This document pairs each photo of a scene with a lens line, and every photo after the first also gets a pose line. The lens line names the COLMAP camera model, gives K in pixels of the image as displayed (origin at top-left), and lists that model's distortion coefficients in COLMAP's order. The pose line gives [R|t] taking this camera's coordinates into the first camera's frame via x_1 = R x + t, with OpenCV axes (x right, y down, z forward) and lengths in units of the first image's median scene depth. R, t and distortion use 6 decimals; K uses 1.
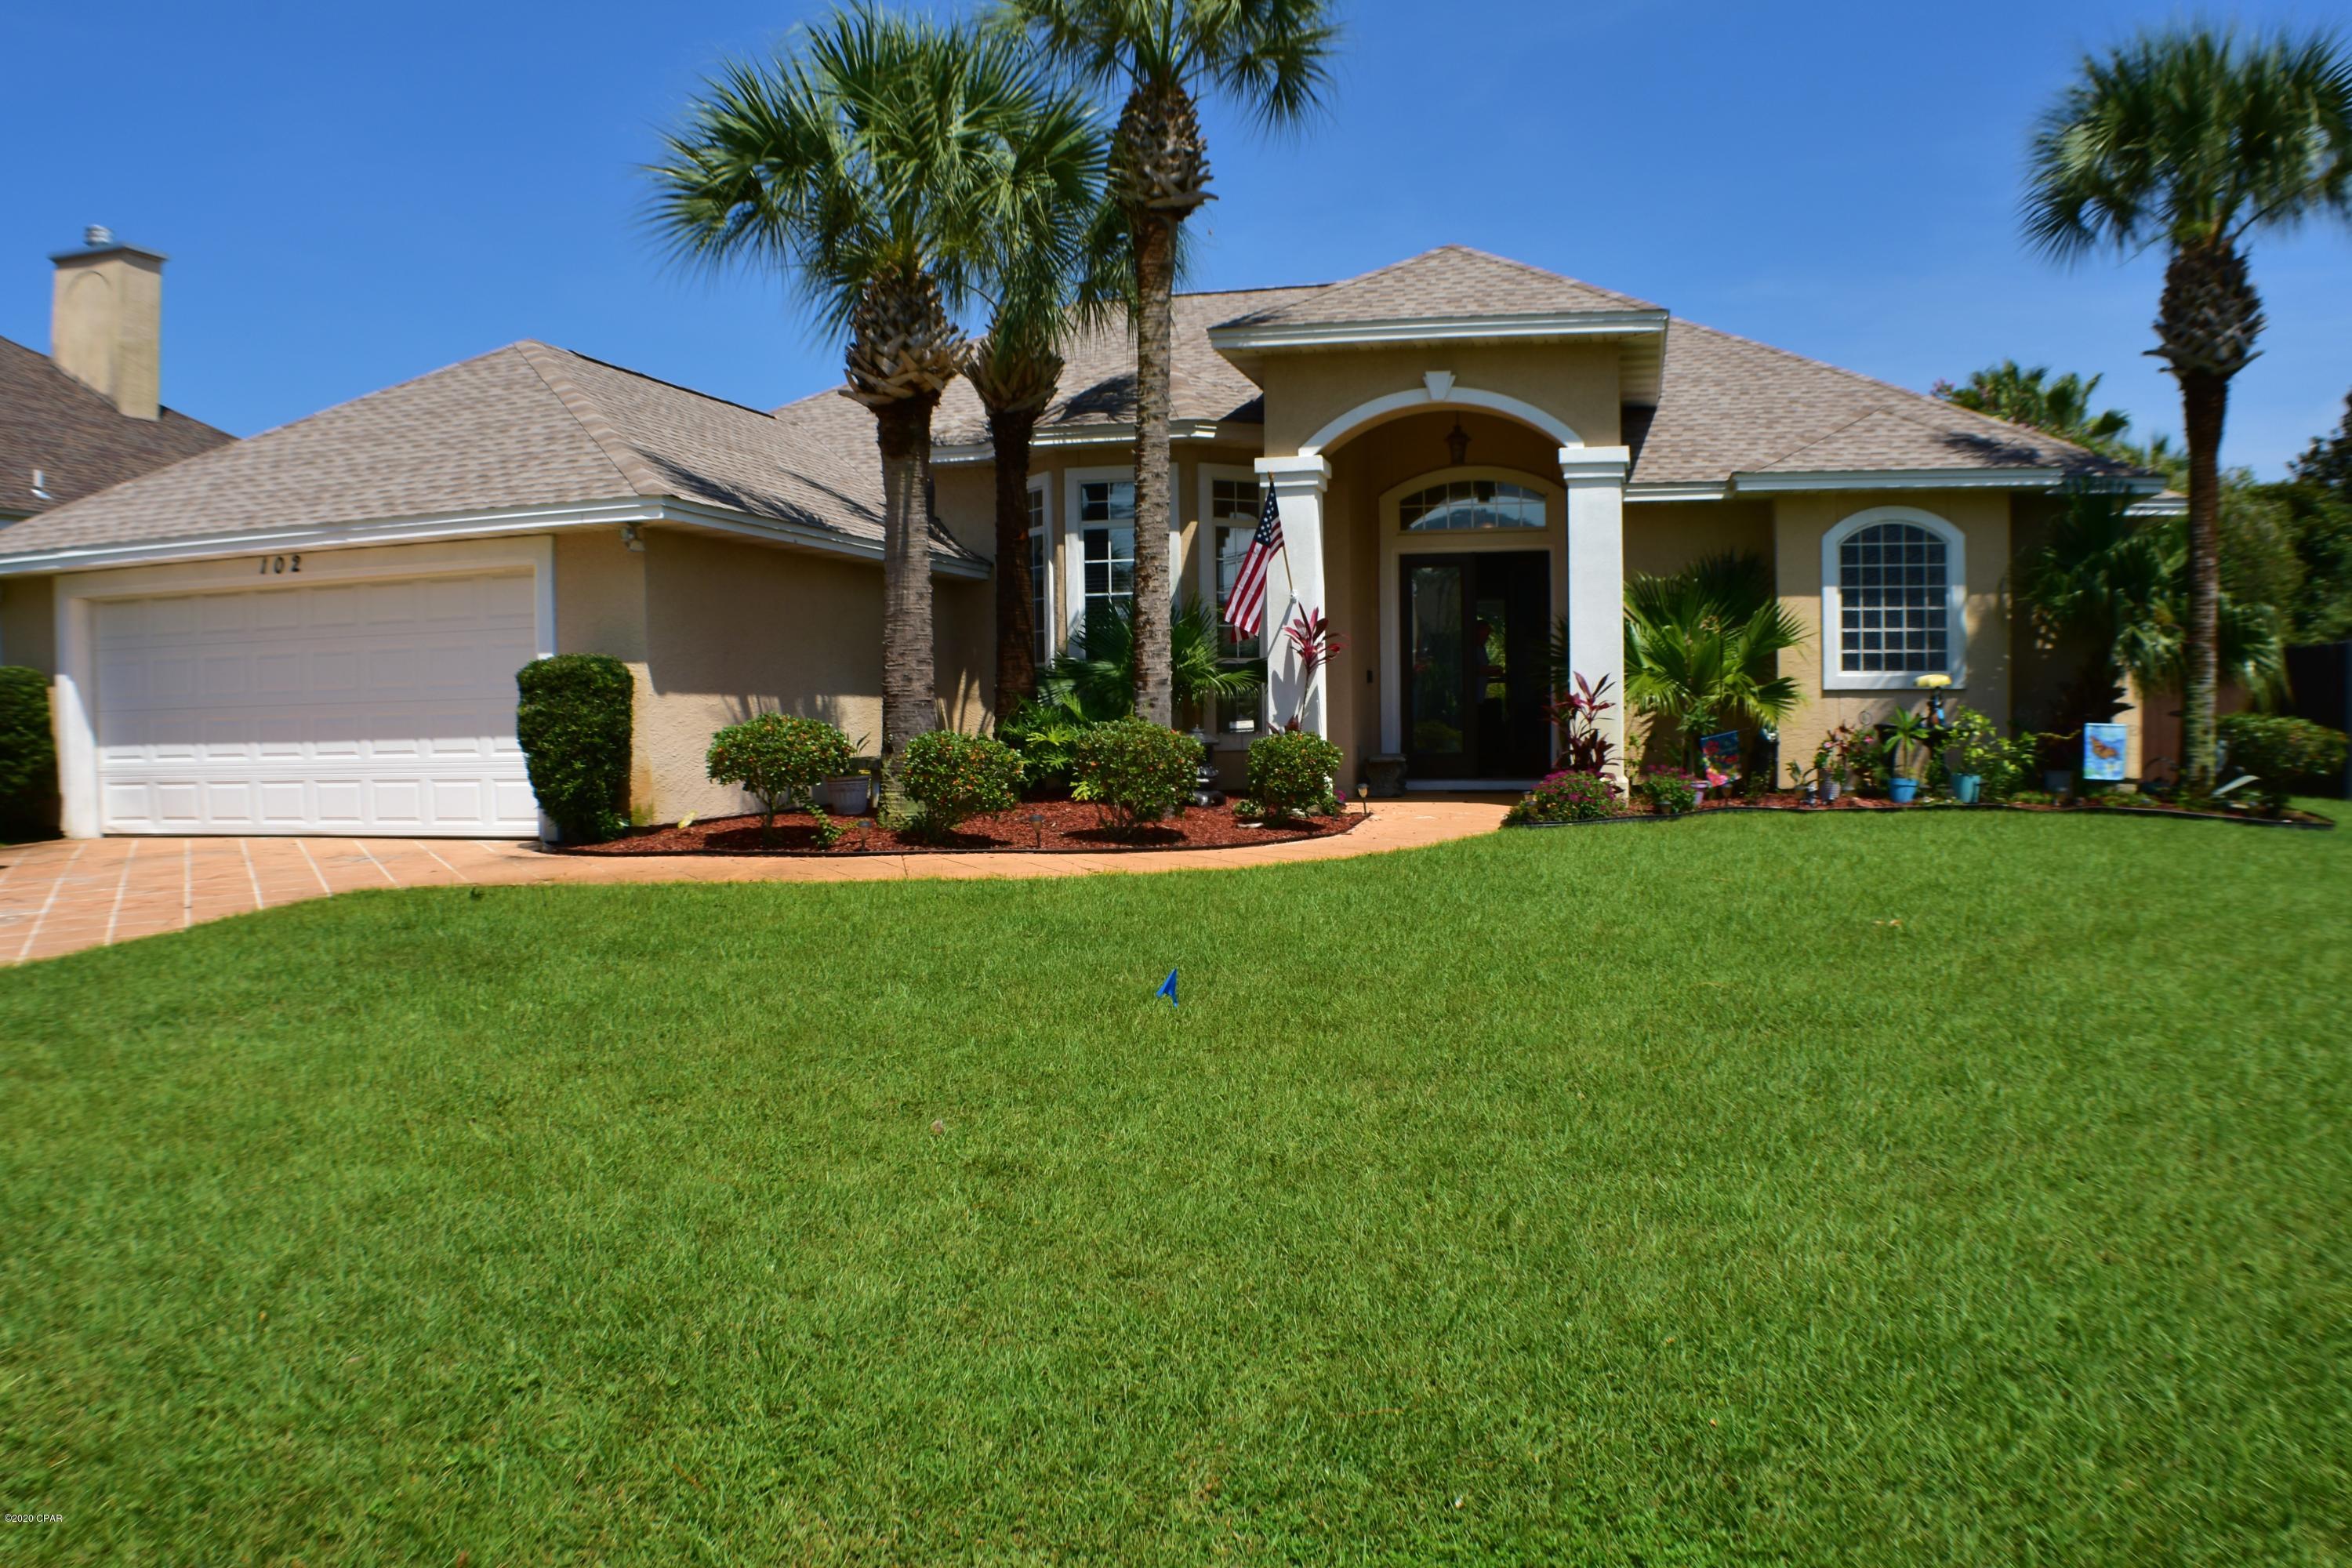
lens RADIAL K [[1736.9, 0, 1173.4], [0, 1736.9, 812.9], [0, 0, 1]] dist [-0.170029, 0.037828]
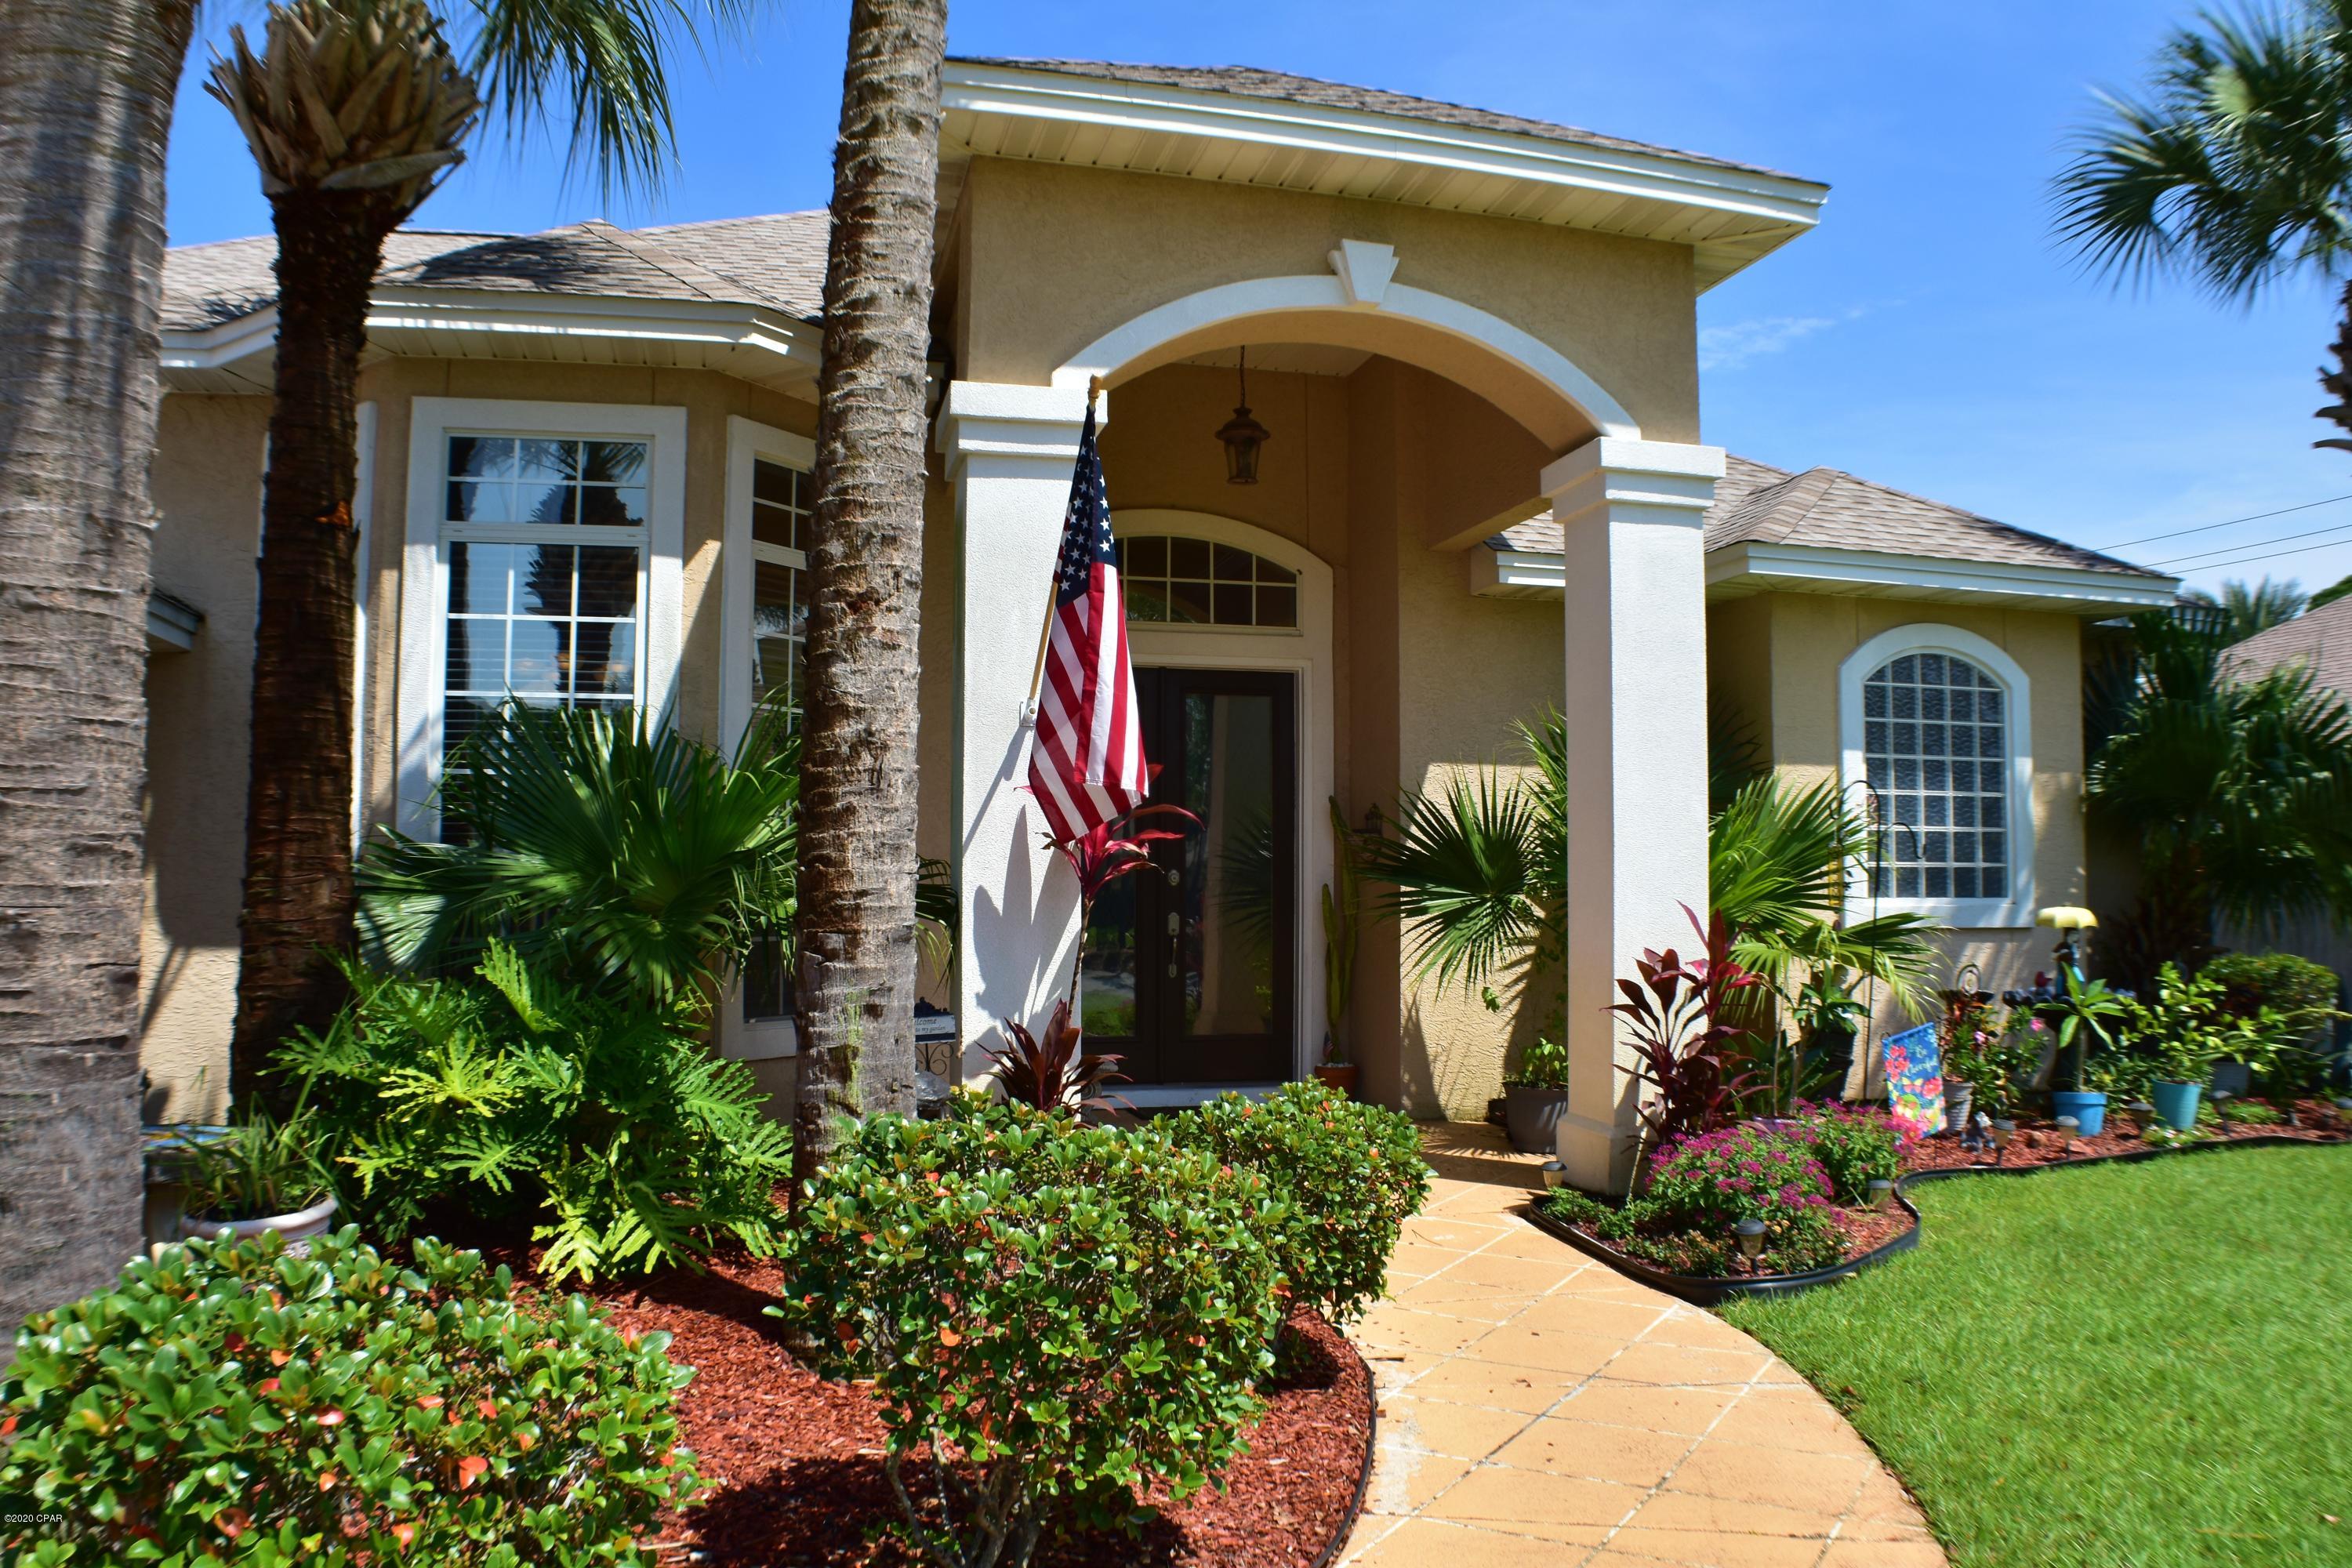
lens RADIAL K [[1736.9, 0, 1173.4], [0, 1736.9, 812.9], [0, 0, 1]] dist [-0.170029, 0.037828]
pose [[0.875478, 0.037754, 0.481782, -0.100690], [0.015509, 0.994235, -0.106093, -0.055367], [-0.483010, 0.100354, 0.869845, 0.612664]]
